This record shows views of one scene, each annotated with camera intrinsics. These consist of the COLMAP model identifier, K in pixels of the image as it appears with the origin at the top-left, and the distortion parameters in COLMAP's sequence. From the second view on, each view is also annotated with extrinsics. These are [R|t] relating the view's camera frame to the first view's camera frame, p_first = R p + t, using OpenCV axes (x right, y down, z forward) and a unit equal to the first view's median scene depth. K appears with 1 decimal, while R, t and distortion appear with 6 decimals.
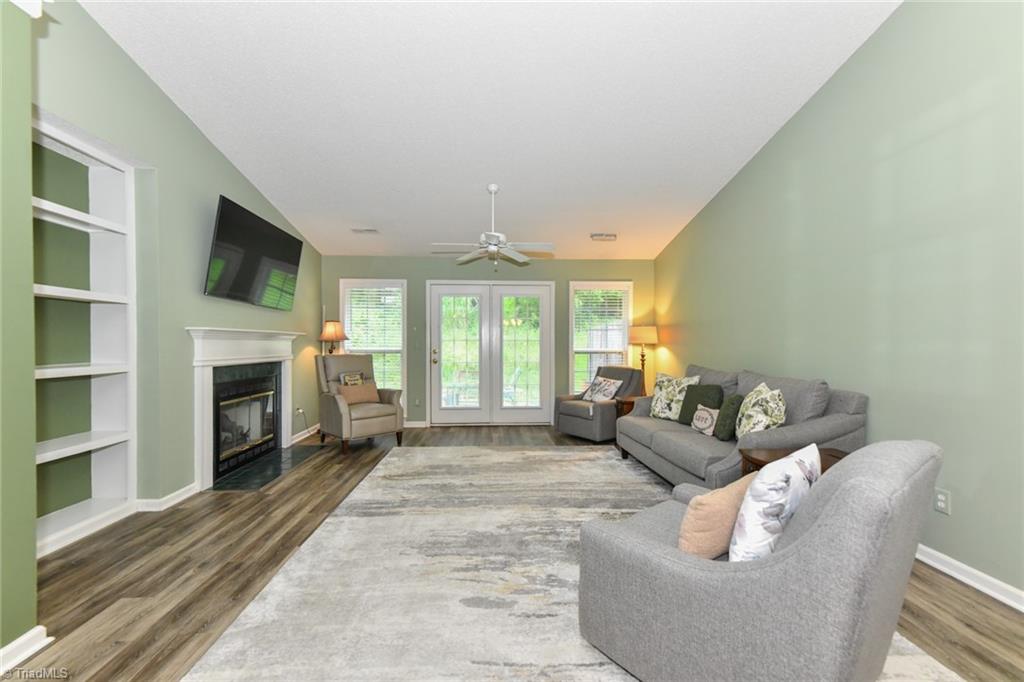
lens RADIAL K [[409.9, 0, 505.6], [0, 409.9, 347.2], [0, 0, 1]] dist [0.019582, -0.006501]
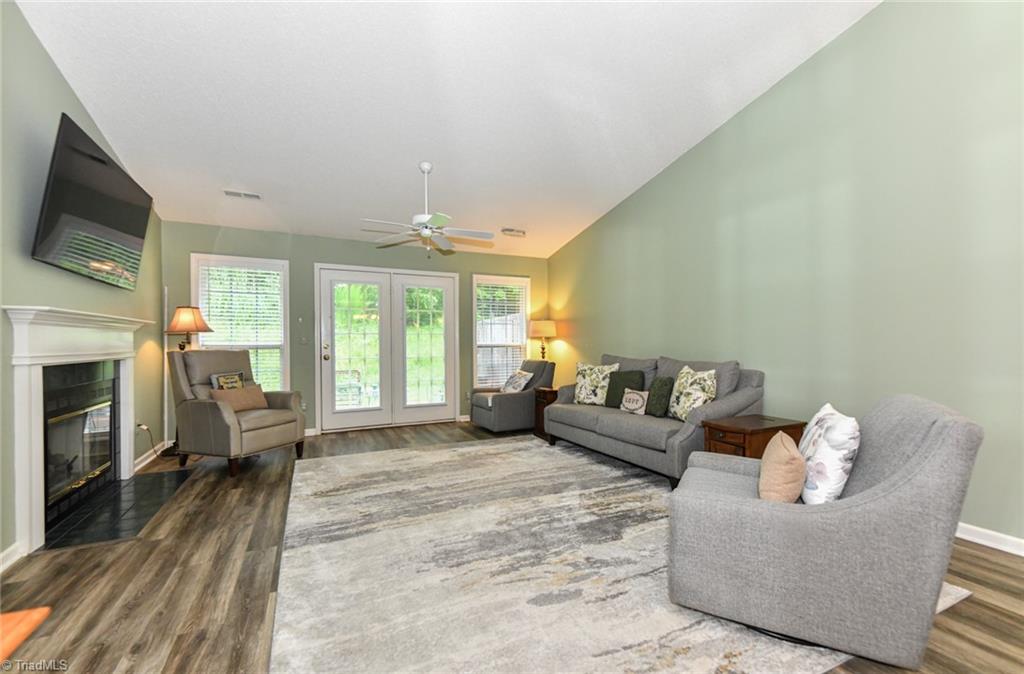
lens RADIAL K [[415.2, 0, 510.5], [0, 415.2, 343.6], [0, 0, 1]] dist [0.026863, -0.009339]
pose [[0.924762, -0.006470, 0.380491, -0.243620], [0.008205, 0.999962, -0.002938, 0.017245], [-0.380458, 0.005839, 0.924780, 0.068637]]
